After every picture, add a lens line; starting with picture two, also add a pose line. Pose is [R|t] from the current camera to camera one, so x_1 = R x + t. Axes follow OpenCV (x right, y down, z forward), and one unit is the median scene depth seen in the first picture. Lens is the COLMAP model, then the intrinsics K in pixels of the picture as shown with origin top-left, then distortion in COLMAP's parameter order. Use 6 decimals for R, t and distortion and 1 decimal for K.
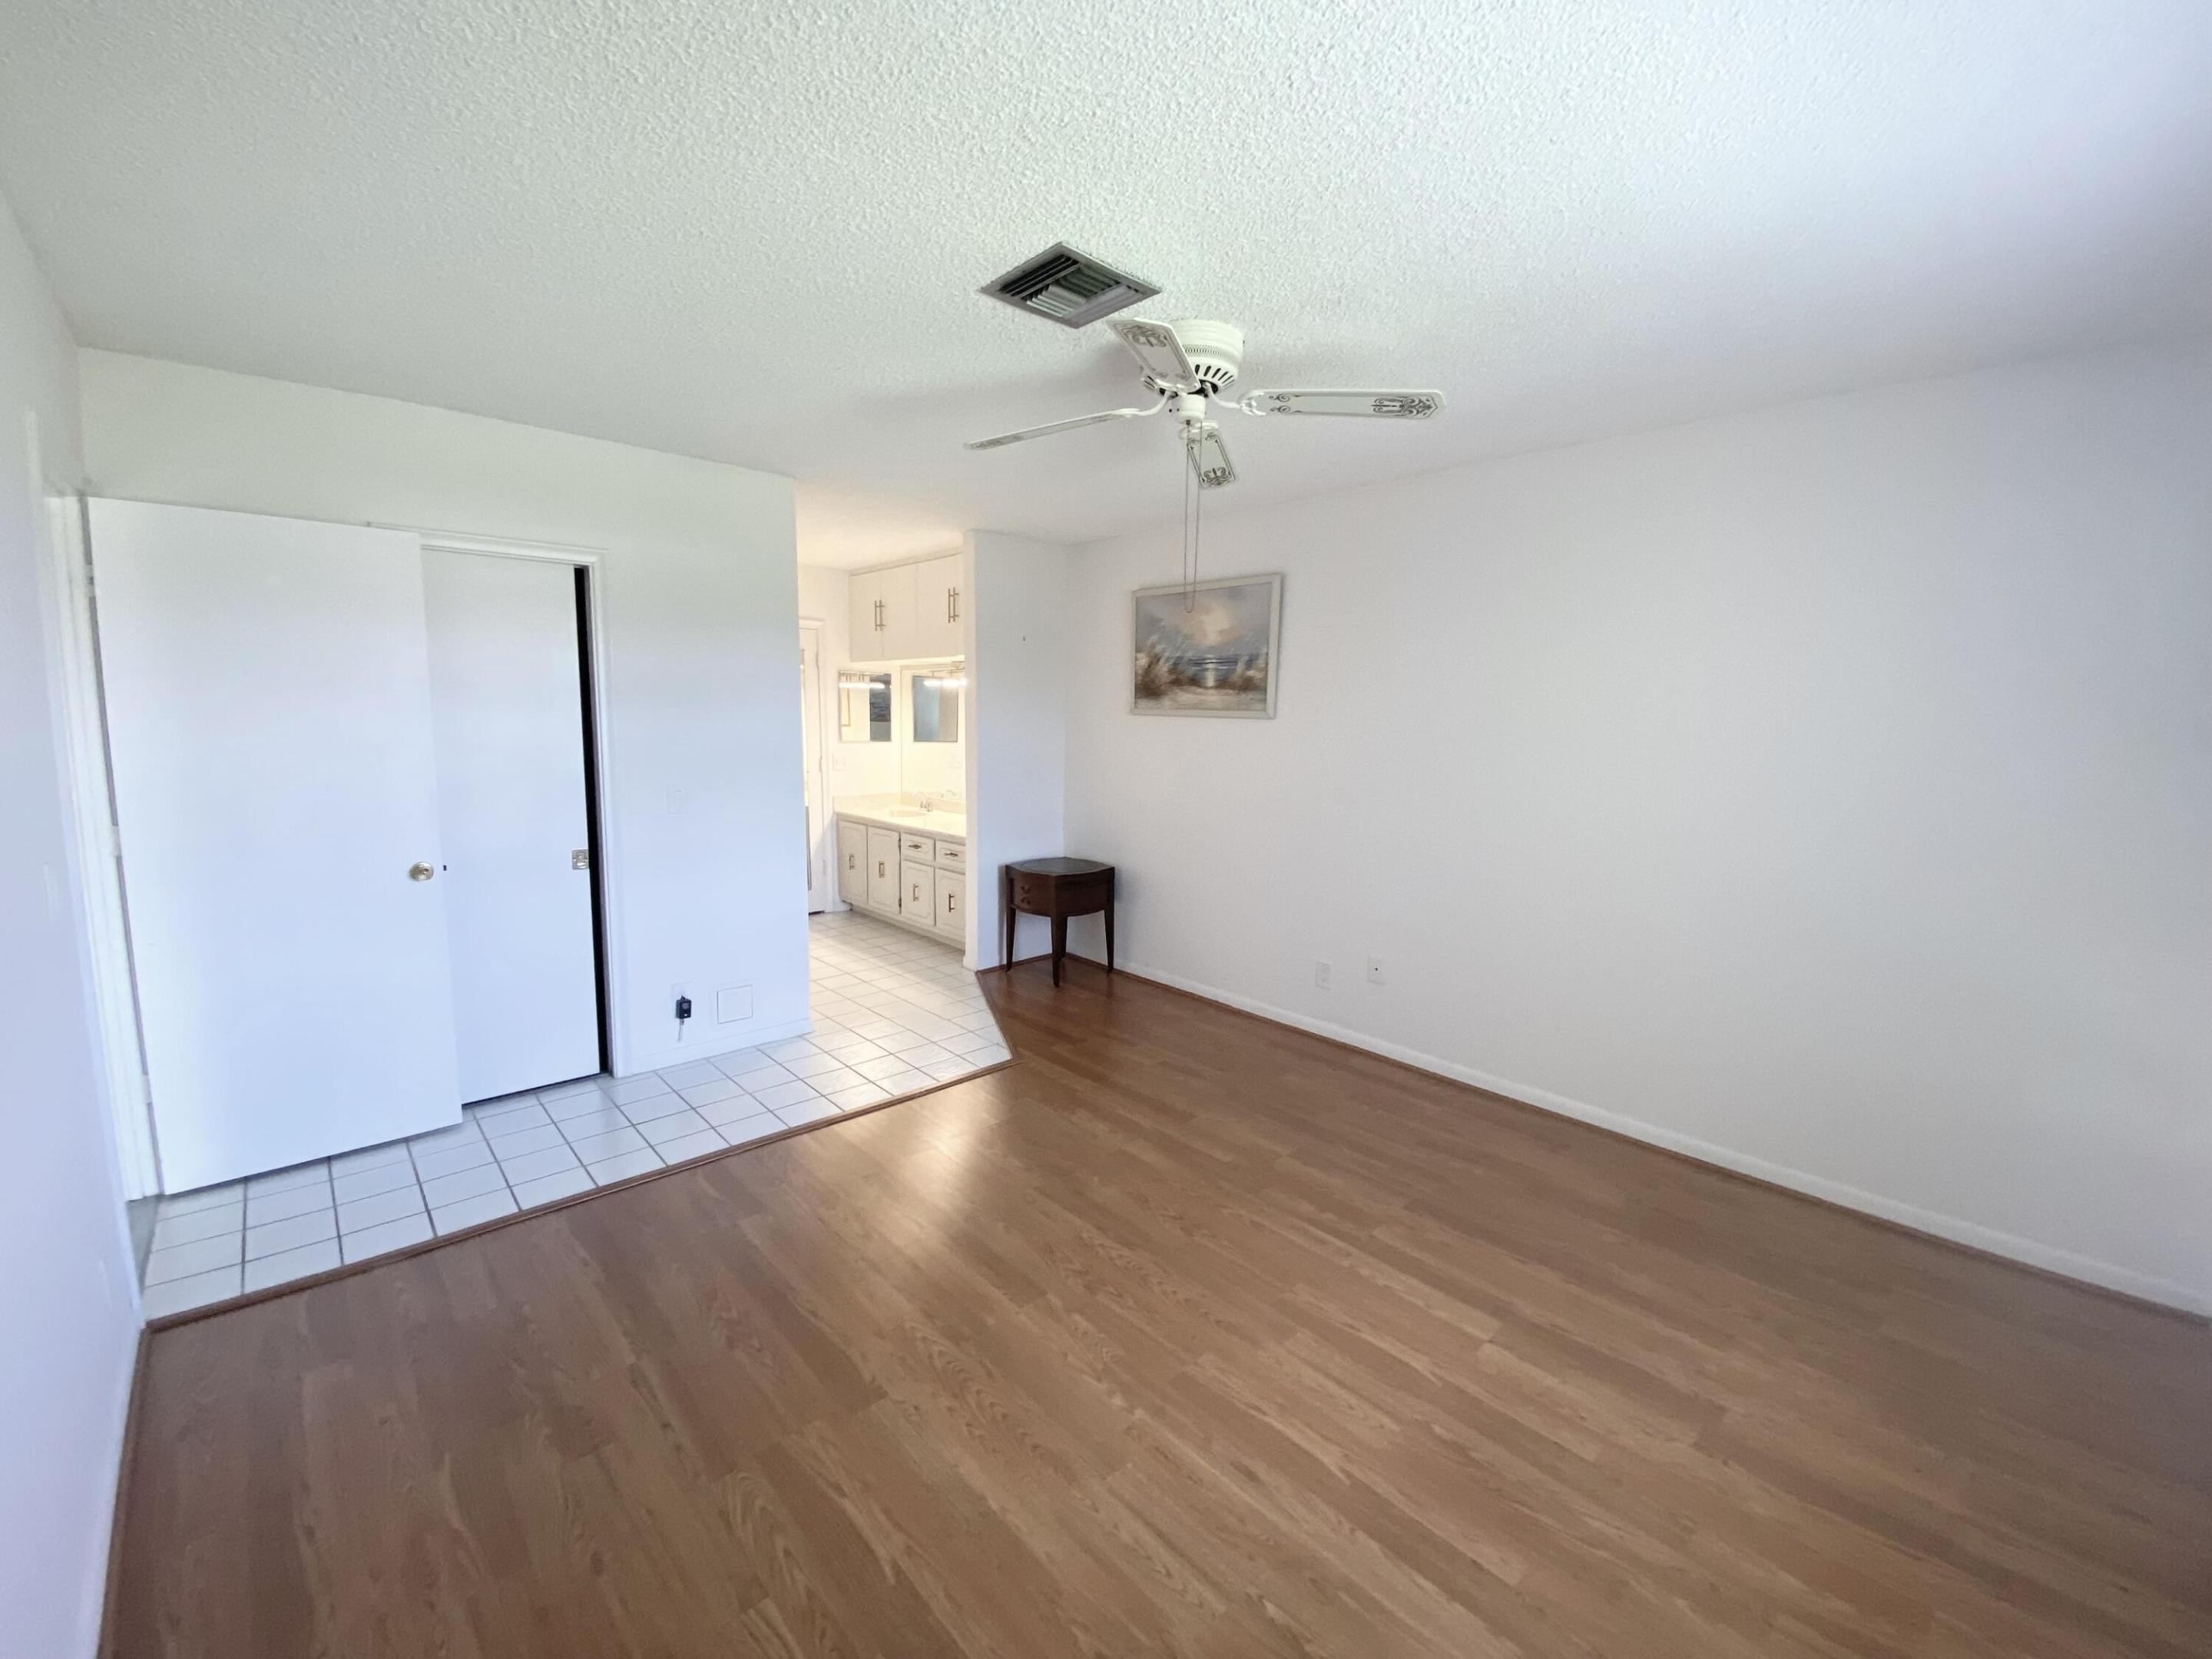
lens RADIAL K [[920.5, 0, 1106.0], [0, 920.5, 829.5], [0, 0, 1]] dist [-0.001858, -0.000302]
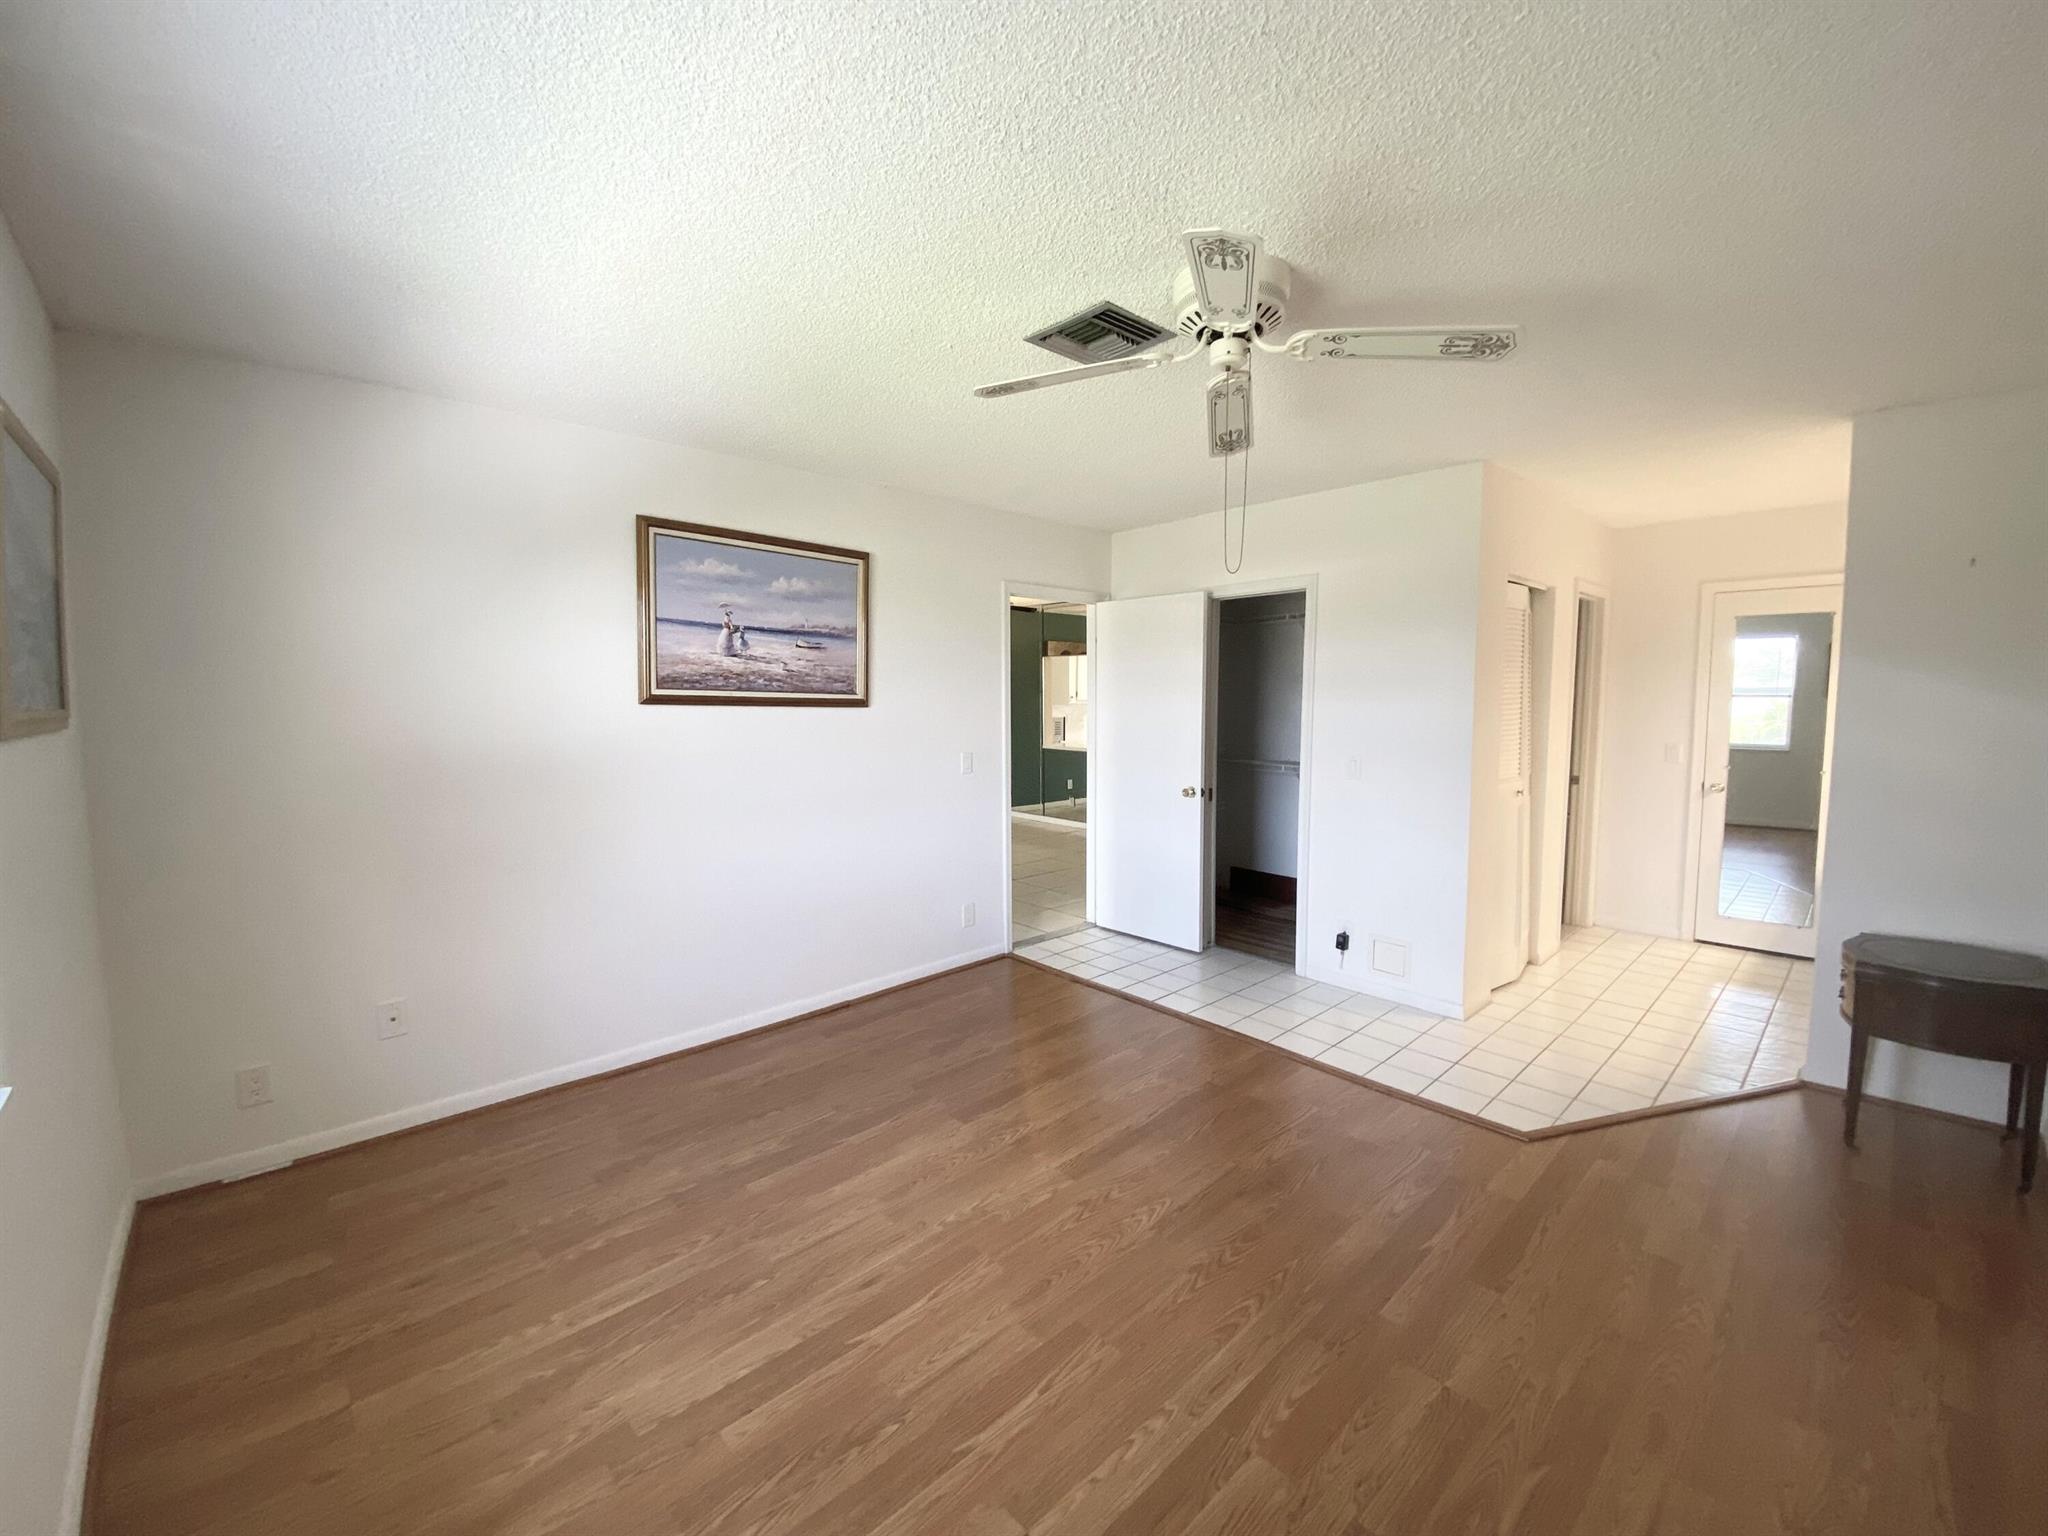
lens RADIAL K [[817.4, 0, 1024.0], [0, 817.4, 768.0], [0, 0, 1]] dist [0.001475, 0.000109]
pose [[0.017654, 0.085684, -0.996166, 1.034221], [-0.134757, 0.987435, 0.082544, -0.116196], [0.990721, 0.132783, 0.028979, 0.901837]]
